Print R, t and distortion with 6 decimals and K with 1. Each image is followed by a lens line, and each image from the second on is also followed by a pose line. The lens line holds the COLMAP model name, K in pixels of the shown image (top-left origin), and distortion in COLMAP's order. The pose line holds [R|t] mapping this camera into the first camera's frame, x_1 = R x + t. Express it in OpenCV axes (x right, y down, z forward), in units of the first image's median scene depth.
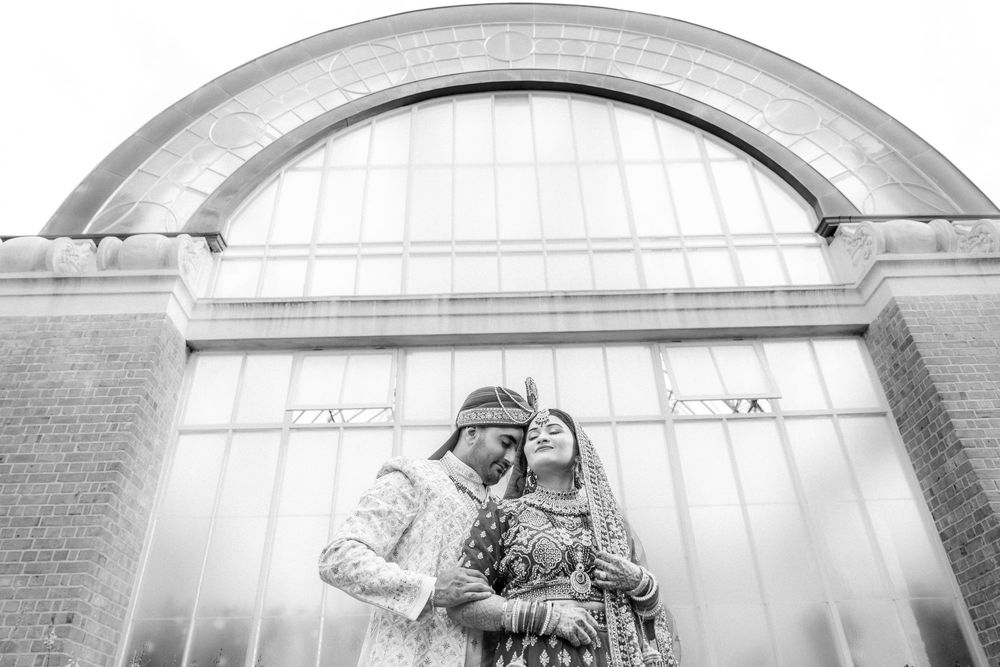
lens RADIAL K [[690.8, 0, 501.1], [0, 690.8, 320.5], [0, 0, 1]] dist [0.000327, 0.001350]
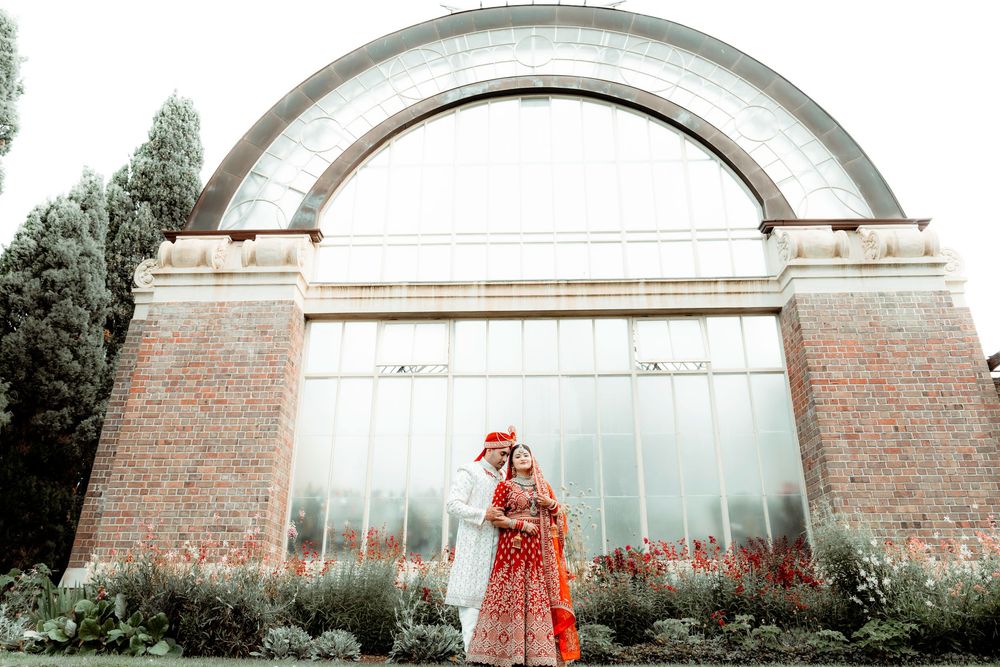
lens RADIAL K [[631.6, 0, 513.0], [0, 631.6, 333.7], [0, 0, 1]] dist [0.001784, 0.000360]
pose [[0.999387, 0.011846, -0.032936, 0.026398], [-0.005703, 0.983524, 0.180689, -0.170508], [0.034534, -0.180390, 0.982989, -0.295553]]
